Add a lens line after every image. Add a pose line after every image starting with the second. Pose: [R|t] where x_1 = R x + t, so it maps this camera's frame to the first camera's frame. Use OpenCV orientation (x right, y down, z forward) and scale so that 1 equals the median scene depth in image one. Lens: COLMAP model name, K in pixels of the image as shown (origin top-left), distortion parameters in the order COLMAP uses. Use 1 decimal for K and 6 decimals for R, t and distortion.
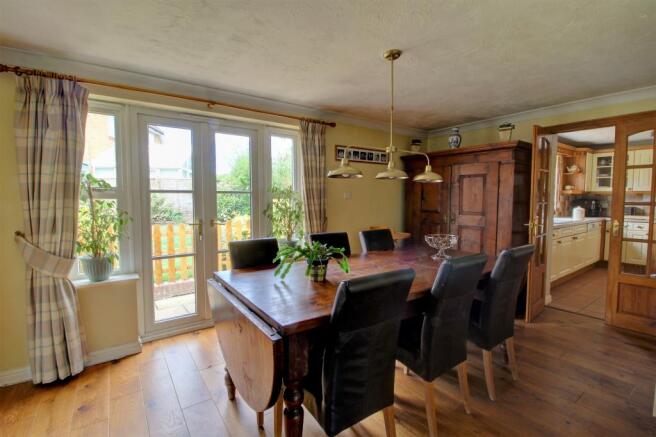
lens RADIAL K [[302.4, 0, 328.0], [0, 302.4, 218.5], [0, 0, 1]] dist [-0.002253, -0.000202]
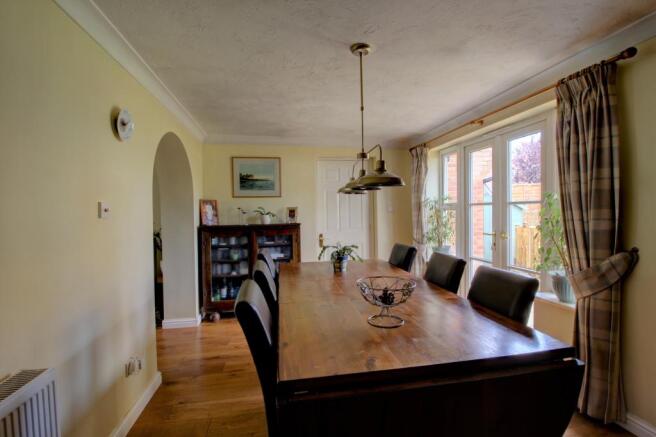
lens RADIAL K [[302.4, 0, 328.0], [0, 302.4, 218.5], [0, 0, 1]] dist [-0.002253, -0.000202]
pose [[-0.446616, 0.022652, -0.894439, 0.254528], [-0.059685, 0.996698, 0.055044, -0.020427], [0.892733, 0.077968, -0.443790, 0.320687]]
